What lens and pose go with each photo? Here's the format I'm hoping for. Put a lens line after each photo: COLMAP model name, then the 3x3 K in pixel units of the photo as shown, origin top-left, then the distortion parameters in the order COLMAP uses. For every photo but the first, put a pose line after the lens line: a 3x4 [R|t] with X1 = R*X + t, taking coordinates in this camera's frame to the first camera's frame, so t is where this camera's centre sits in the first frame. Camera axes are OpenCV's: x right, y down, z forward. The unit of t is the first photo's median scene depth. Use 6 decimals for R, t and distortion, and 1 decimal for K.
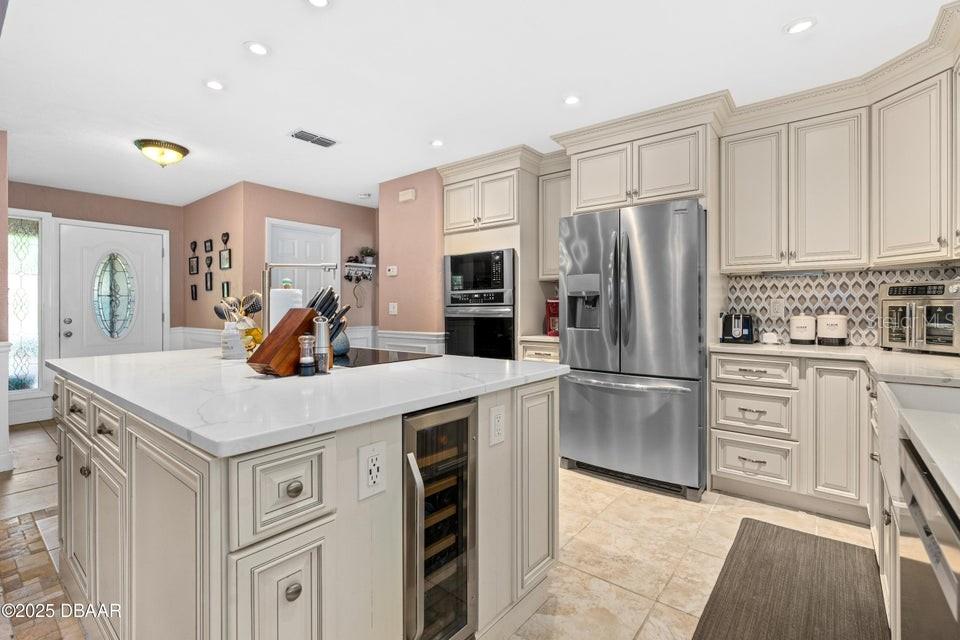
lens RADIAL K [[434.4, 0, 486.0], [0, 434.4, 303.5], [0, 0, 1]] dist [-0.009986, 0.004007]
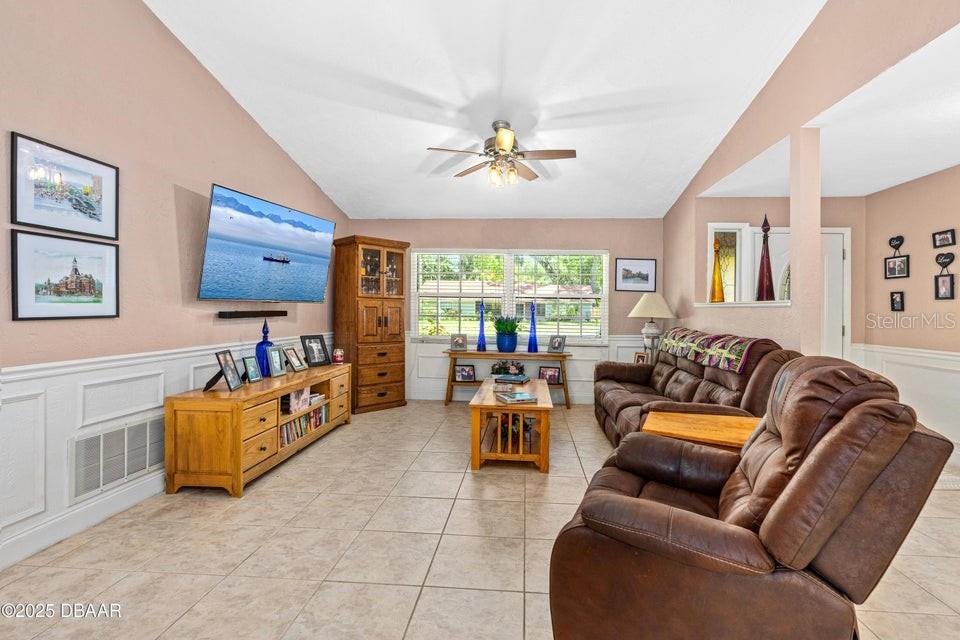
lens RADIAL K [[434.4, 0, 507.7], [0, 434.4, 308.6], [0, 0, 1]] dist [-0.009986, 0.004007]
pose [[0.573641, 0.009326, -0.819054, -0.811943], [-0.006330, 0.999956, 0.006952, -0.023809], [0.819083, 0.001197, 0.573674, -0.081492]]
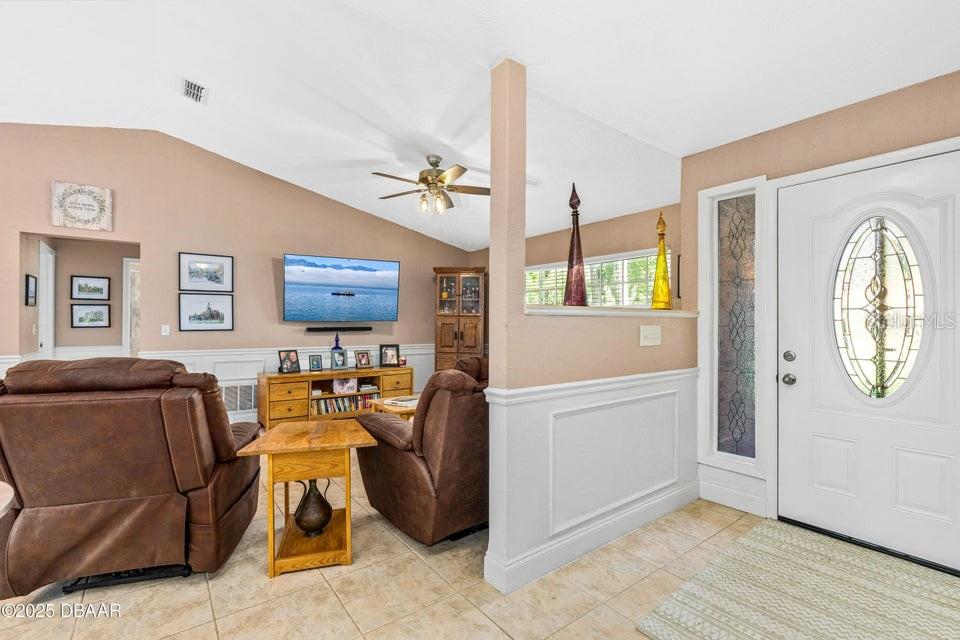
lens RADIAL K [[434.4, 0, 483.3], [0, 434.4, 324.2], [0, 0, 1]] dist [-0.009986, 0.004007]
pose [[-0.254962, 0.001260, -0.966950, -0.523765], [0.010809, 0.999940, -0.001548, -0.006310], [0.966891, -0.010847, -0.254961, 1.222410]]
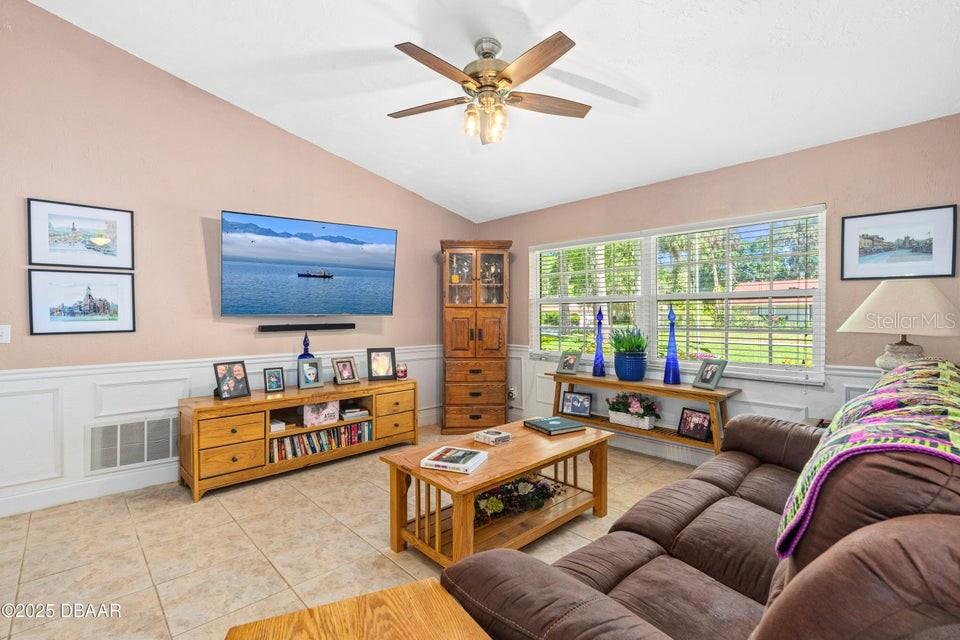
lens RADIAL K [[434.4, 0, 483.2], [0, 434.4, 319.0], [0, 0, 1]] dist [-0.009986, 0.004007]
pose [[-0.141622, 0.012465, -0.989842, -1.030273], [0.014763, 0.999836, 0.010479, -0.025702], [0.989811, -0.013129, -0.141783, 0.797434]]
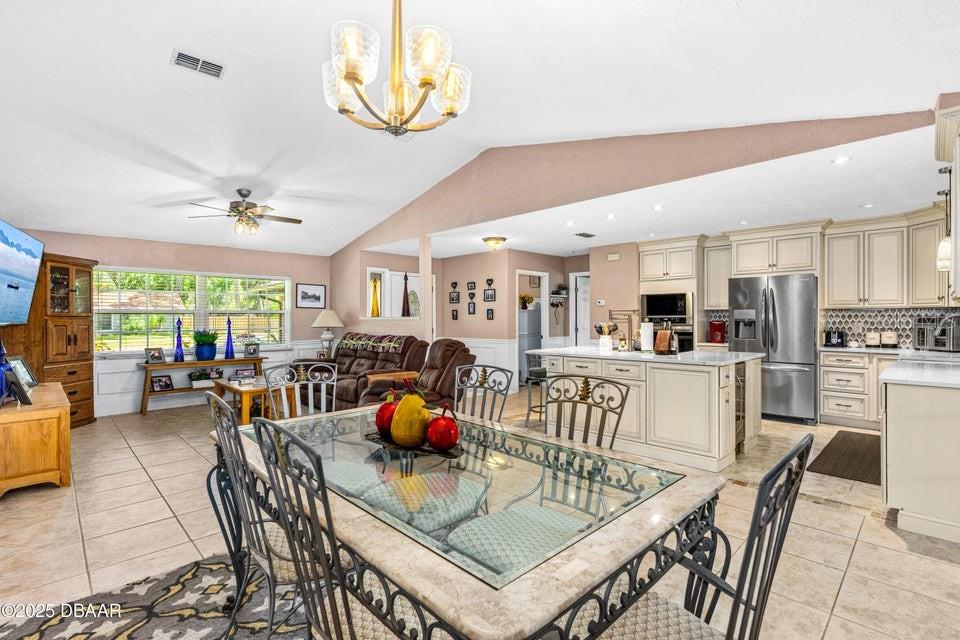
lens RADIAL K [[434.4, 0, 487.9], [0, 434.4, 315.1], [0, 0, 1]] dist [-0.009986, 0.004007]
pose [[0.991716, -0.003084, -0.128412, -0.658560], [0.003783, 0.999979, 0.005202, -0.059365], [0.128394, -0.005644, 0.991707, -1.034660]]
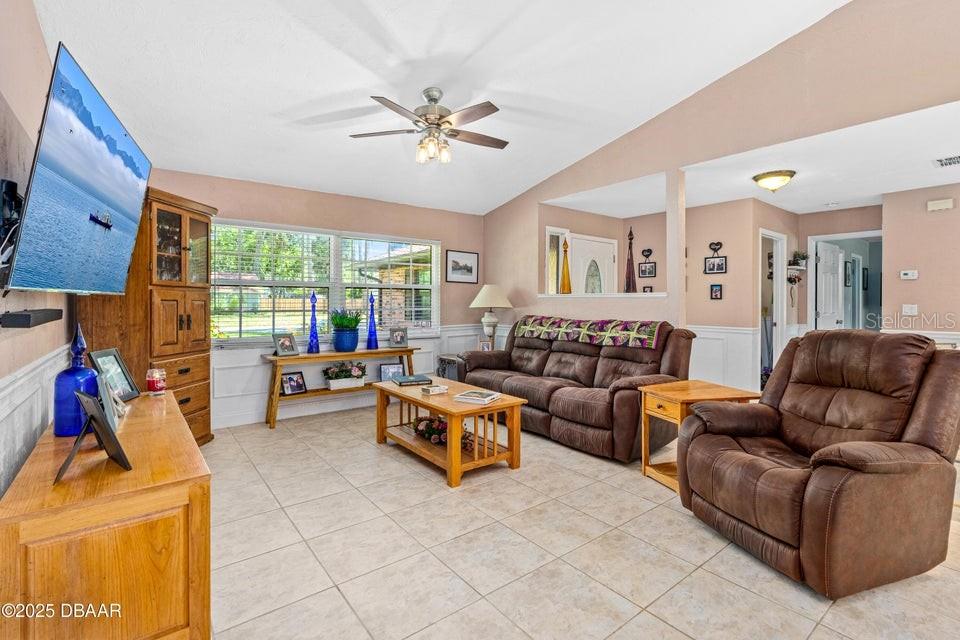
lens RADIAL K [[434.4, 0, 497.8], [0, 434.4, 298.4], [0, 0, 1]] dist [-0.009986, 0.004007]
pose [[0.972381, 0.003970, -0.233365, -1.480105], [-0.003190, 0.999988, 0.003719, -0.026174], [0.233377, -0.002872, 0.972382, -0.441121]]
